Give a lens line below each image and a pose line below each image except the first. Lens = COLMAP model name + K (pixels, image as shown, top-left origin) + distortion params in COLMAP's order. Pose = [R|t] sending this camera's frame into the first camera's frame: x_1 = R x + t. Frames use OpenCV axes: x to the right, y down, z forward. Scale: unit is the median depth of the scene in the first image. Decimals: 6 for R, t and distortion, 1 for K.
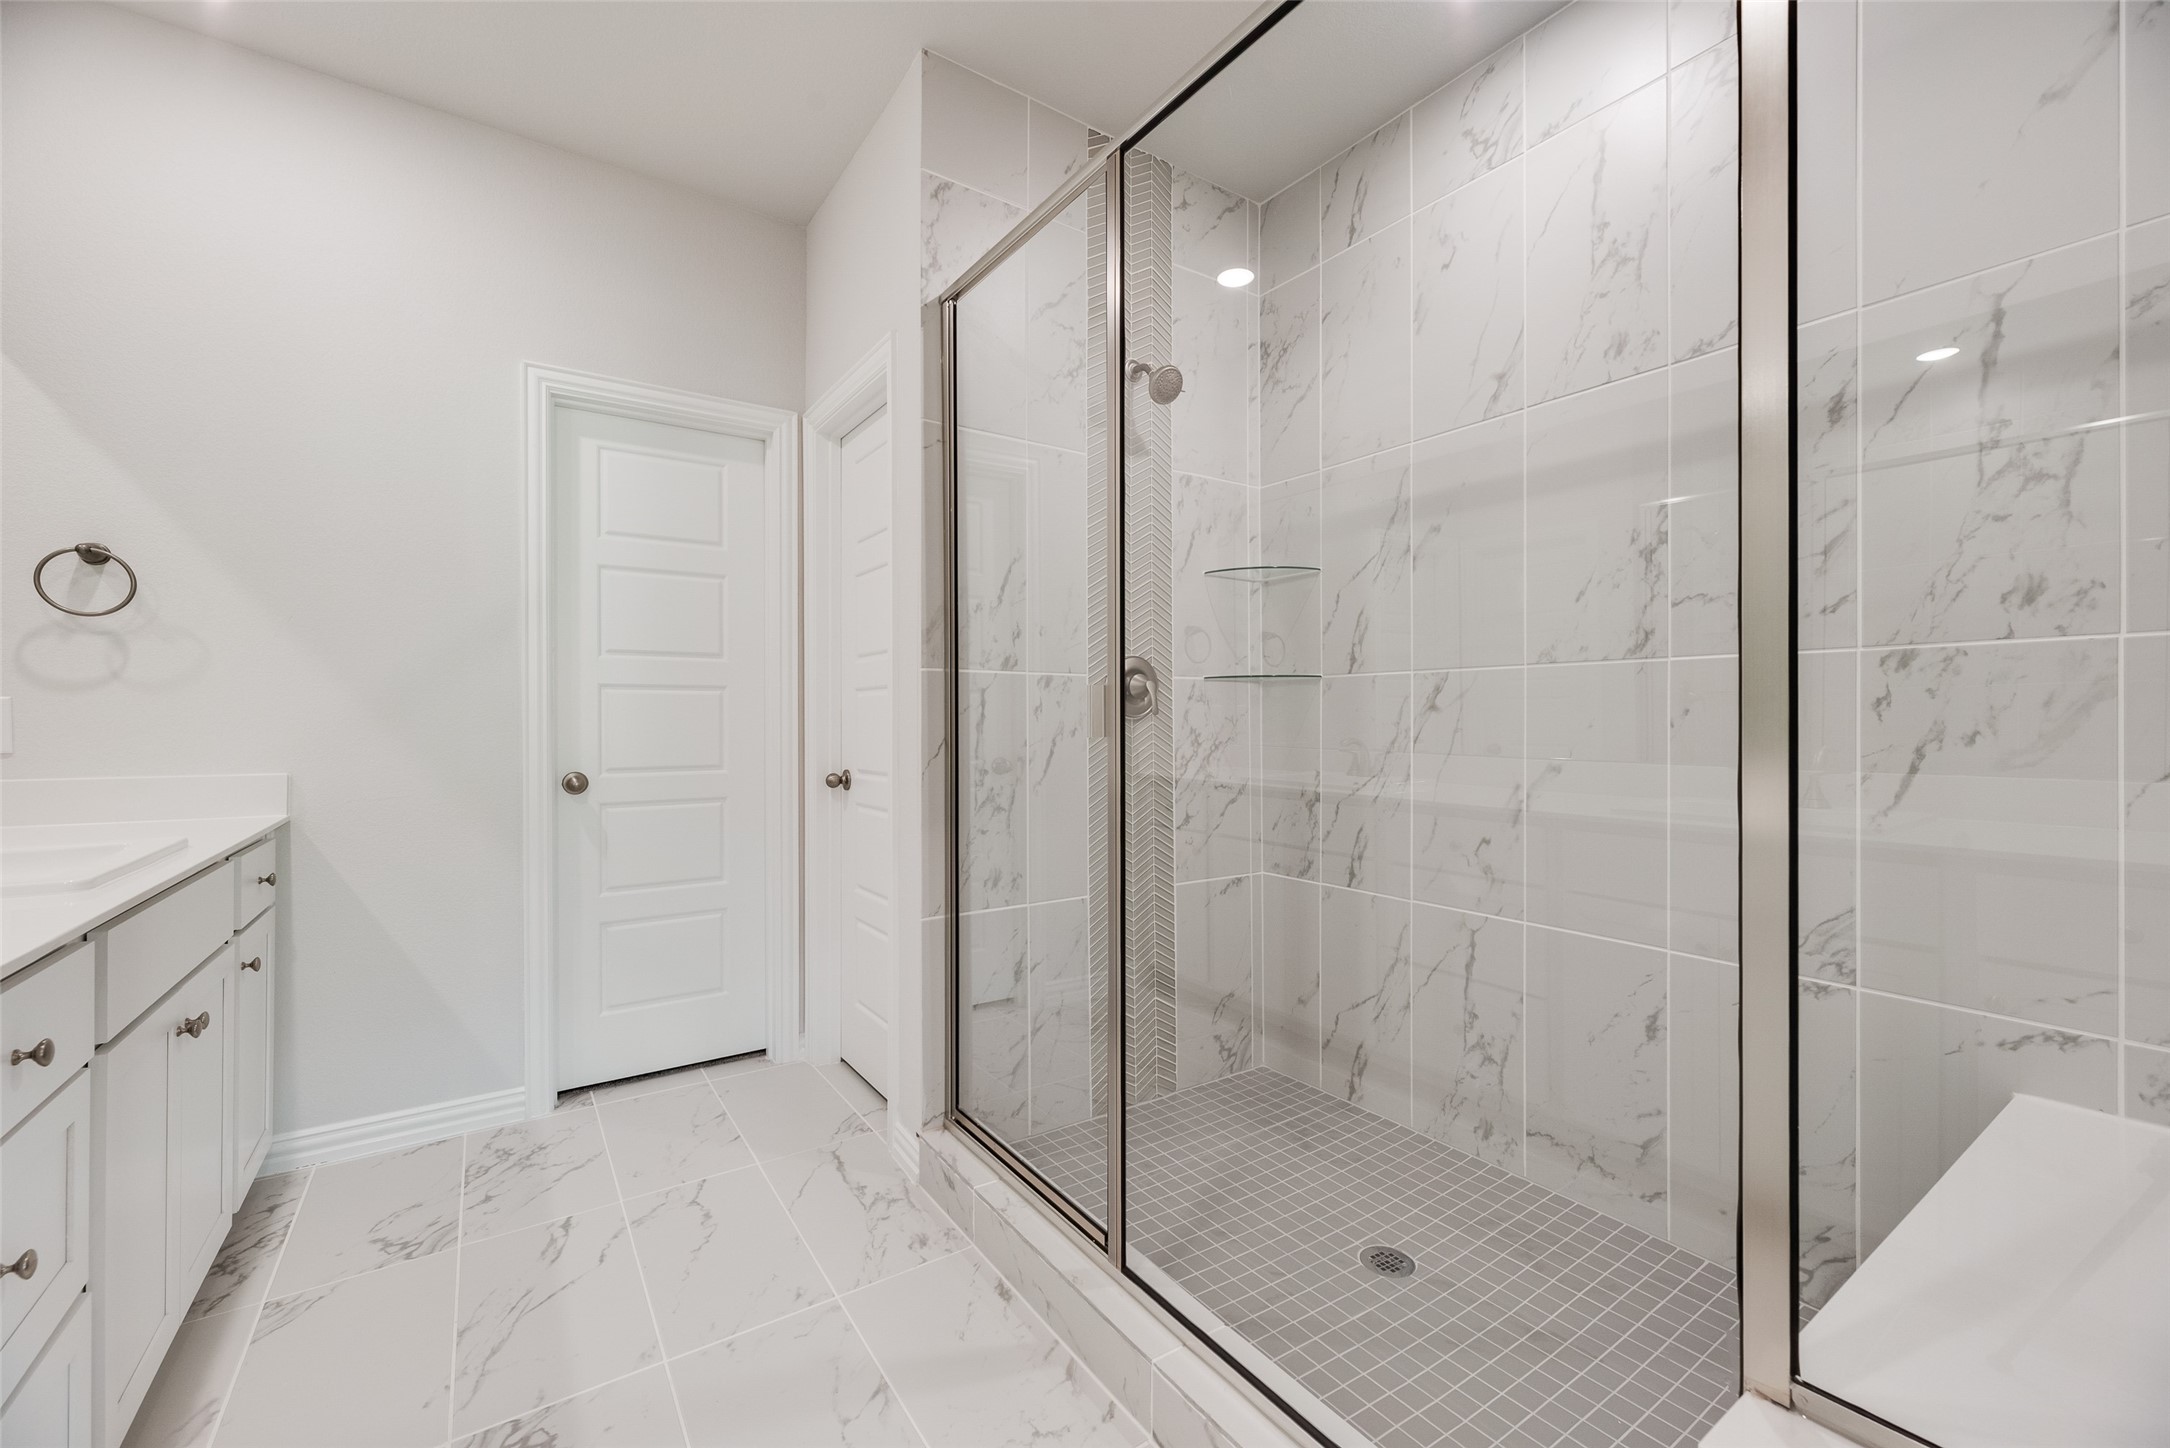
lens RADIAL K [[864.7, 0, 1089.0], [0, 864.7, 730.6], [0, 0, 1]] dist [0.003752, -0.000359]
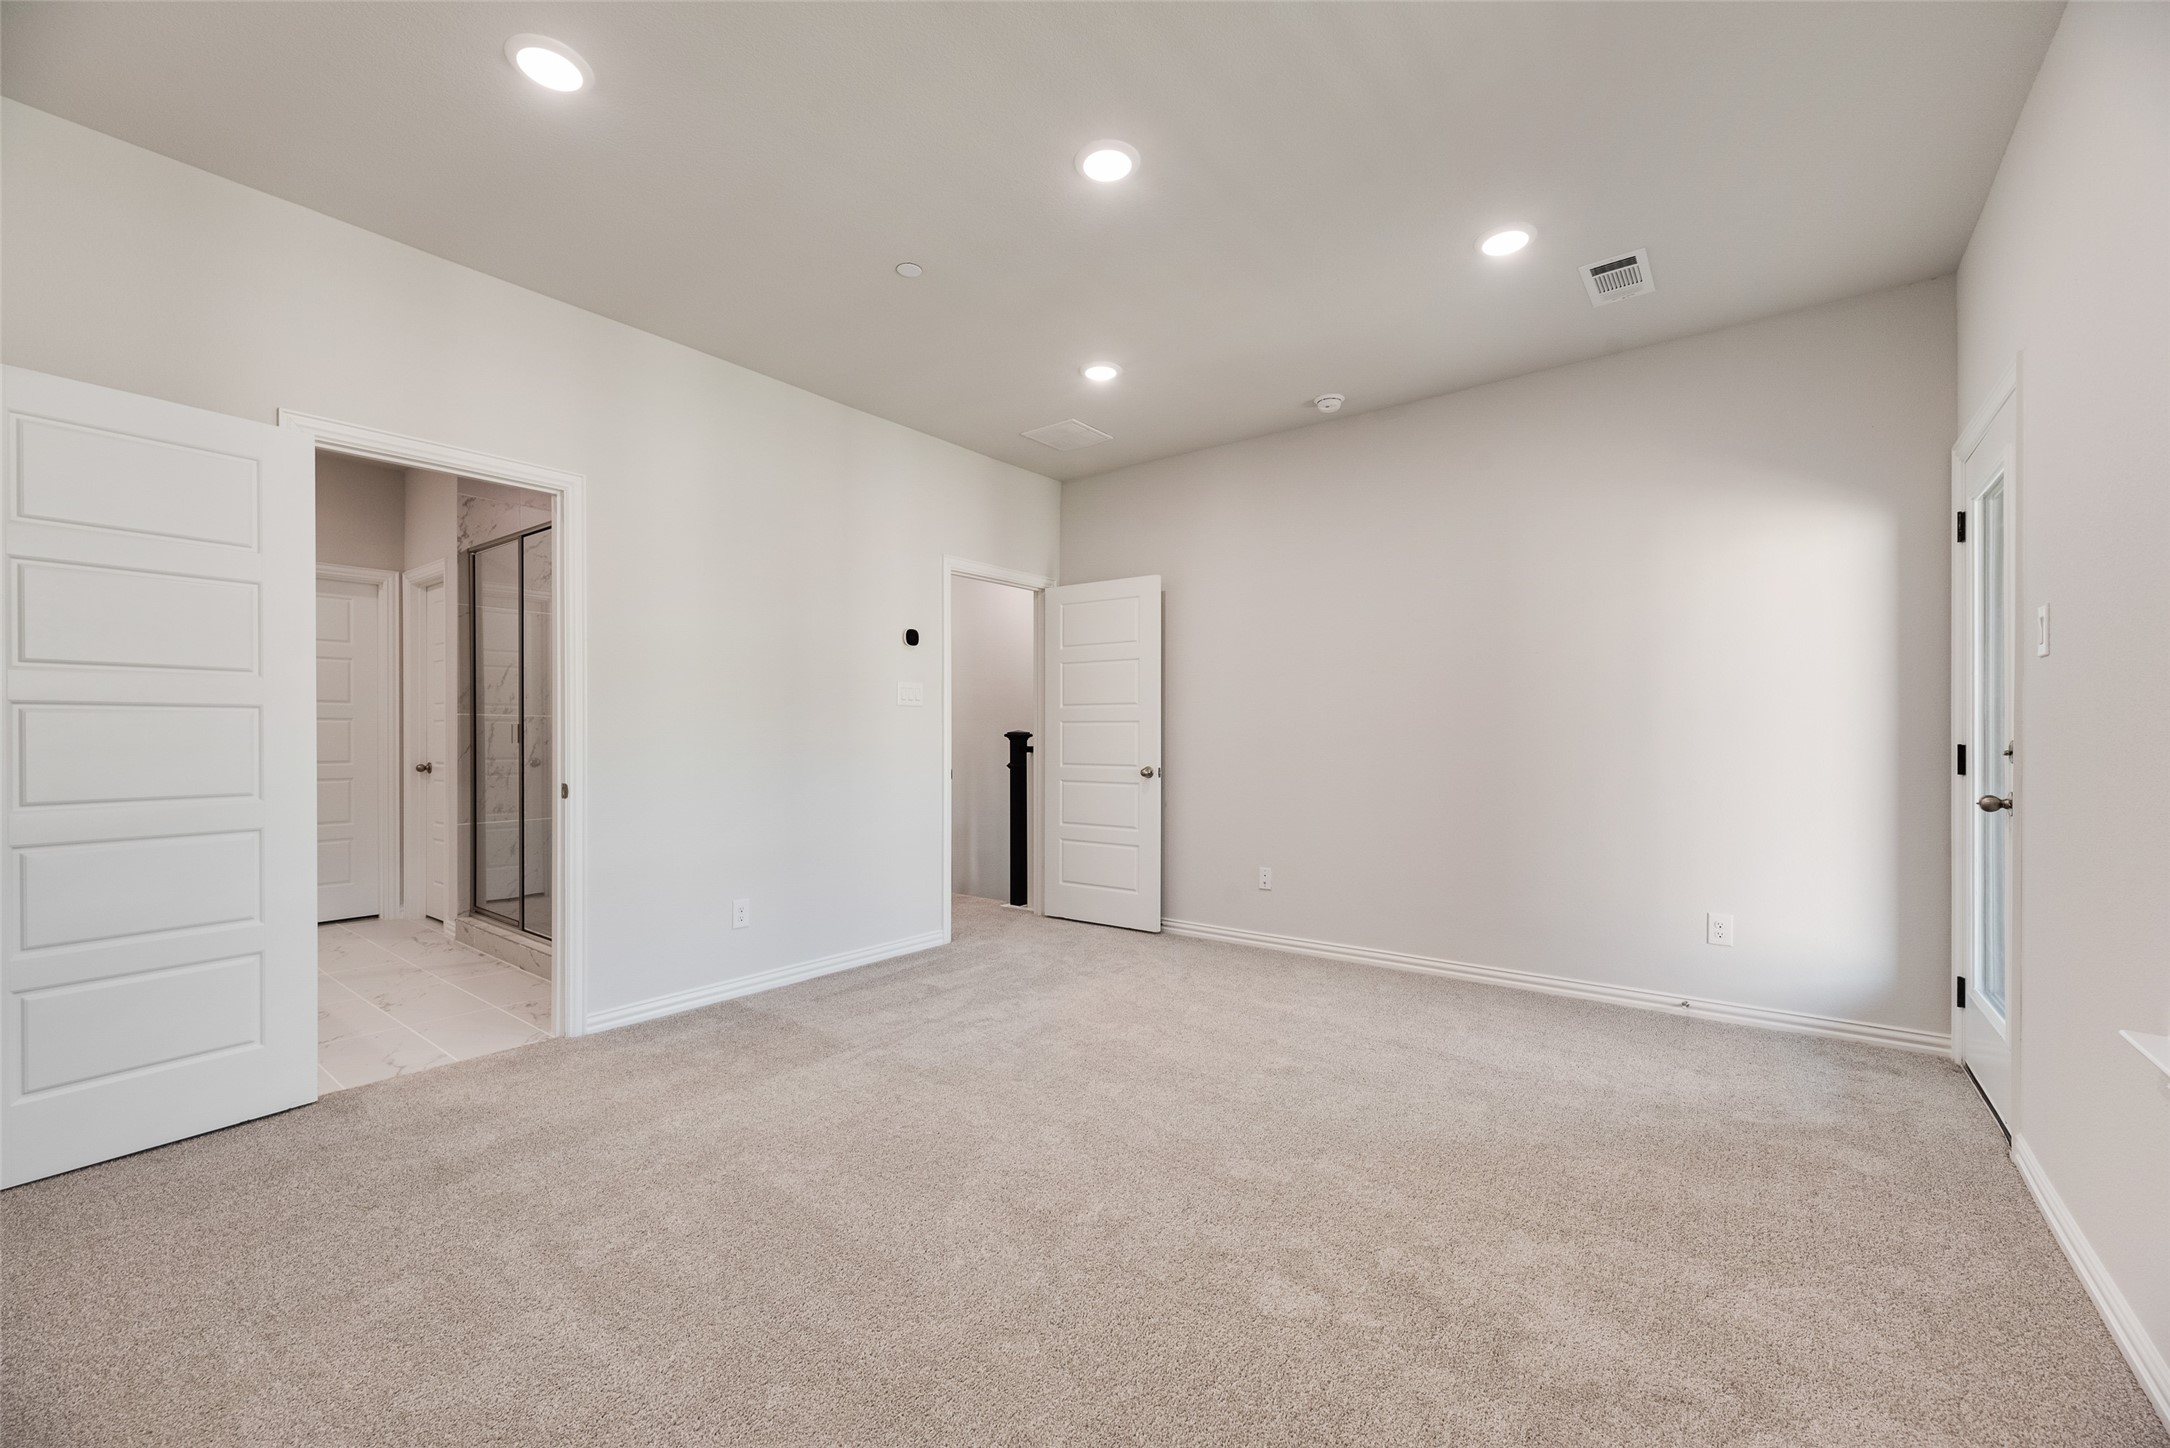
lens RADIAL K [[864.7, 0, 1089.0], [0, 864.7, 730.6], [0, 0, 1]] dist [0.003752, -0.000359]
pose [[0.952824, -0.005042, 0.303481, 0.685328], [0.008680, 0.999906, -0.010637, 0.010225], [-0.303399, 0.012769, 0.952778, -1.644503]]
